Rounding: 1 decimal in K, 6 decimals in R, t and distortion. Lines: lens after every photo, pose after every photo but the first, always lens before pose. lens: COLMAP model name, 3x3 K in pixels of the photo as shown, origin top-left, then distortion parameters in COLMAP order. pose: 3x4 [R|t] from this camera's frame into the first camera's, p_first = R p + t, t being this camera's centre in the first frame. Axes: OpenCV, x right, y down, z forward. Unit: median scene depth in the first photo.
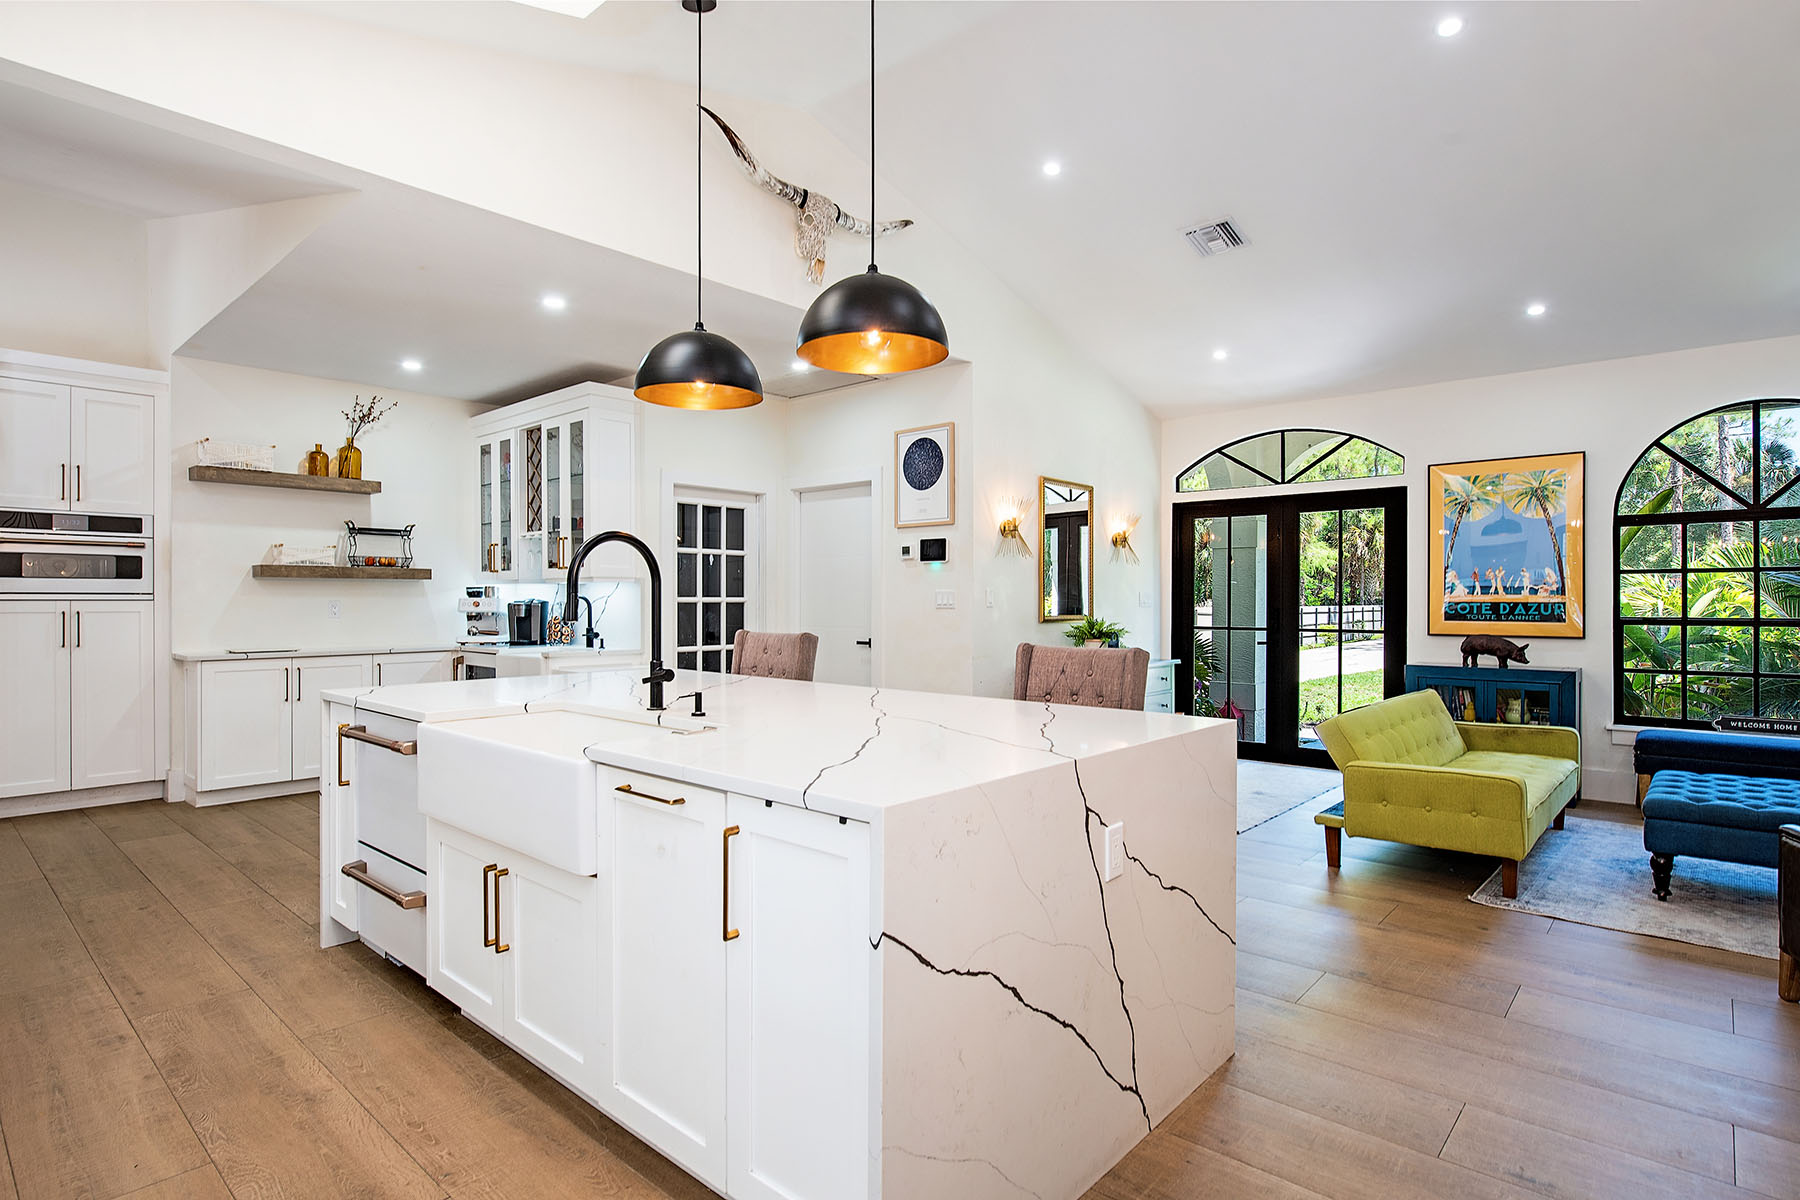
lens RADIAL K [[925.5, 0, 900.0], [0, 925.5, 600.0], [0, 0, 1]] dist [-0.000690, -0.002382]
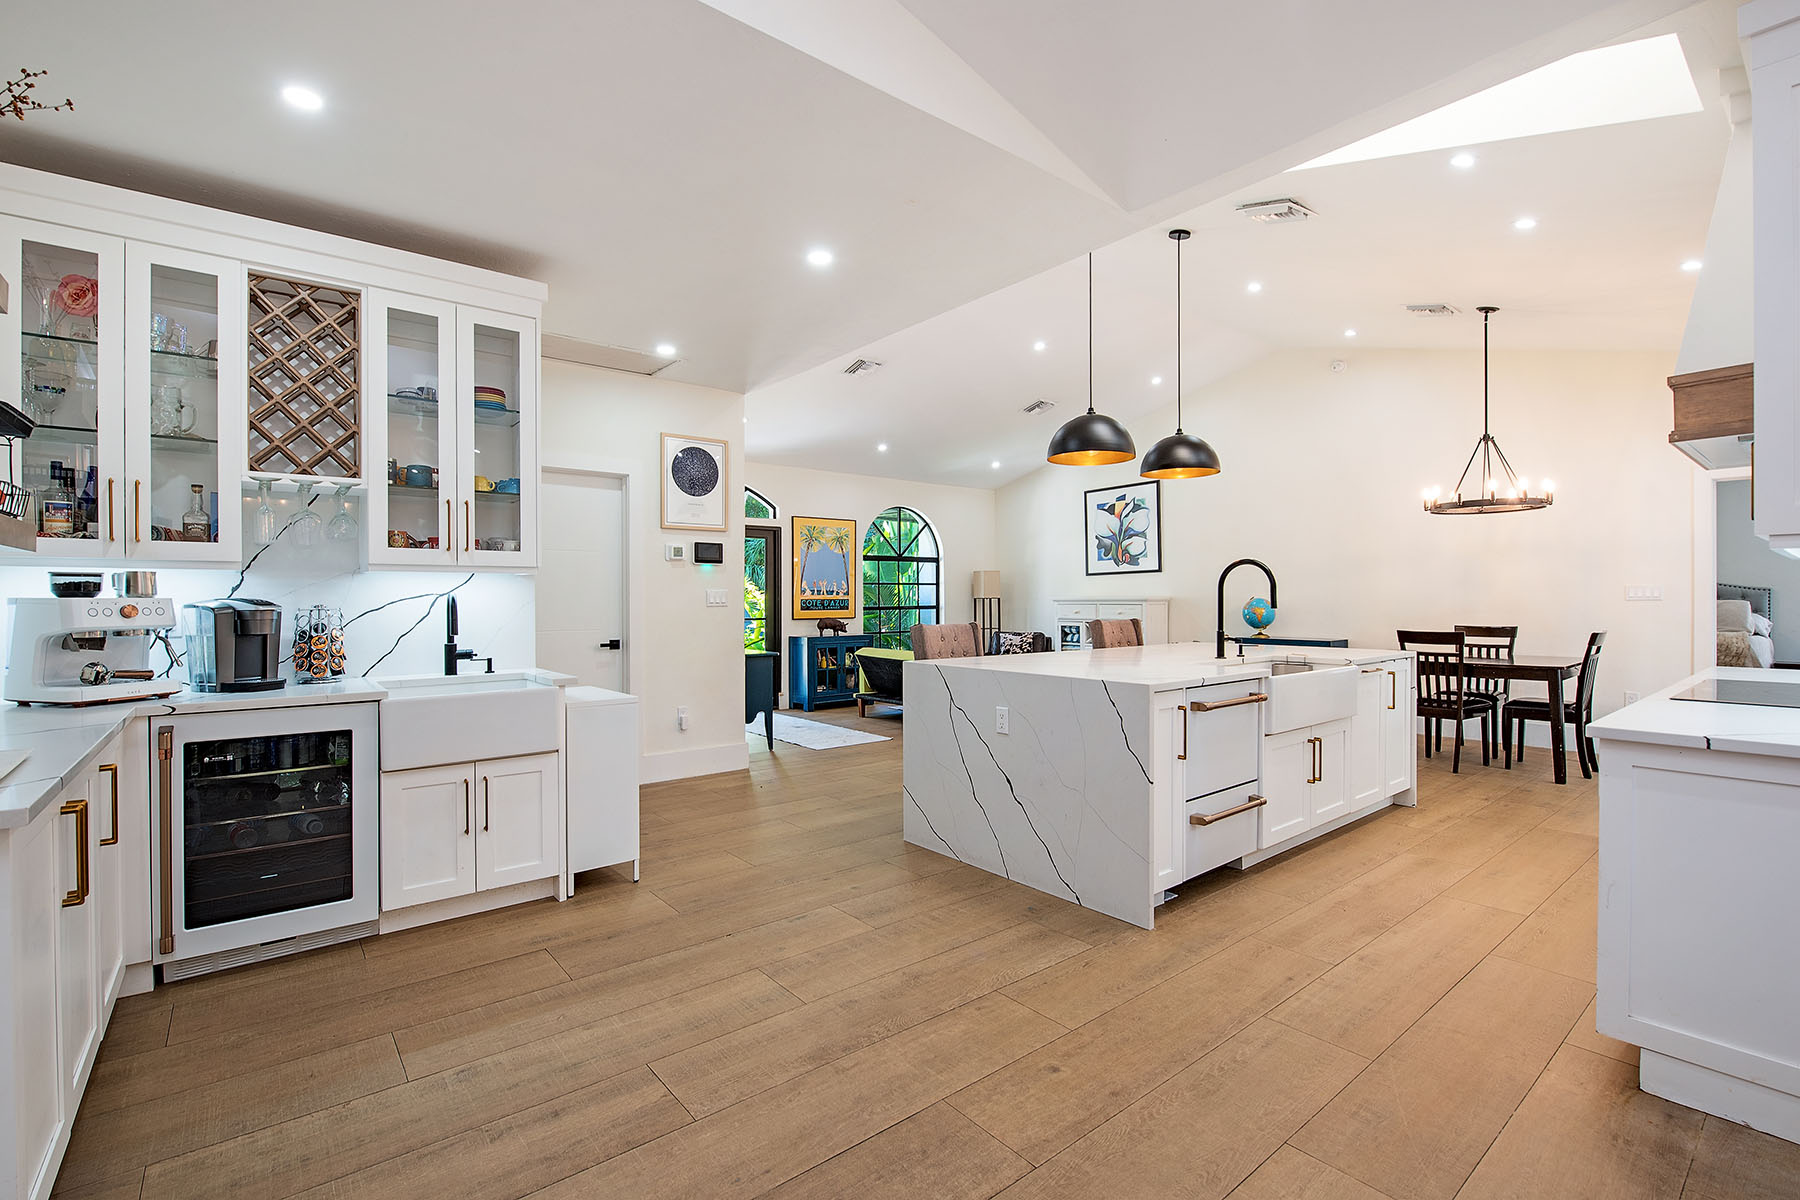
lens RADIAL K [[798.2, 0, 900.0], [0, 798.2, 600.0], [0, 0, 1]] dist [-0.018842, 0.000012]
pose [[0.155199, -0.003999, 0.987875, -0.857978], [0.005718, 0.999979, 0.003150, -0.000414], [-0.987867, 0.005160, 0.155218, 0.629268]]
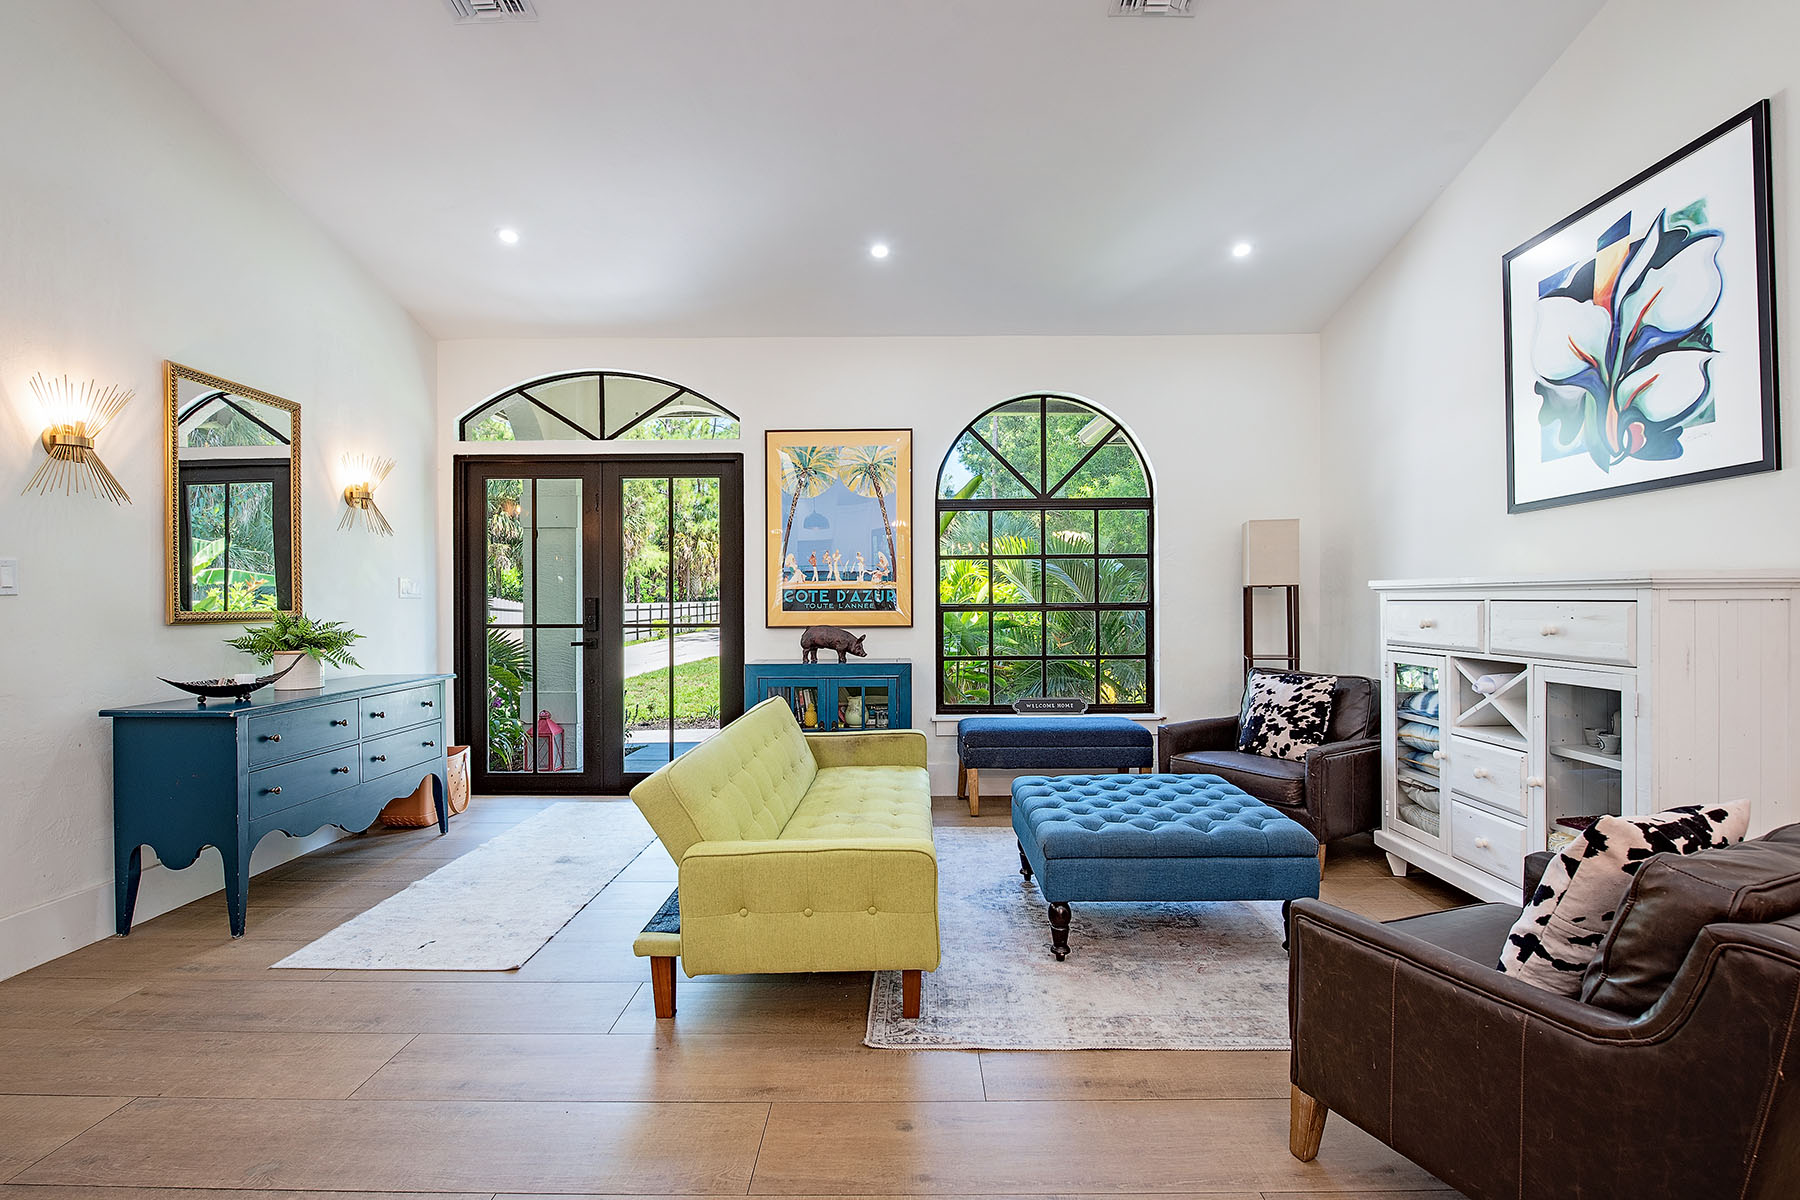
lens RADIAL K [[830.5, 0, 900.0], [0, 830.5, 600.0], [0, 0, 1]] dist [-0.021755, 0.000278]
pose [[0.755768, -0.006519, 0.654807, 0.168375], [0.006187, 0.999977, 0.002814, 0.011082], [-0.654811, 0.001924, 0.755791, 0.354181]]
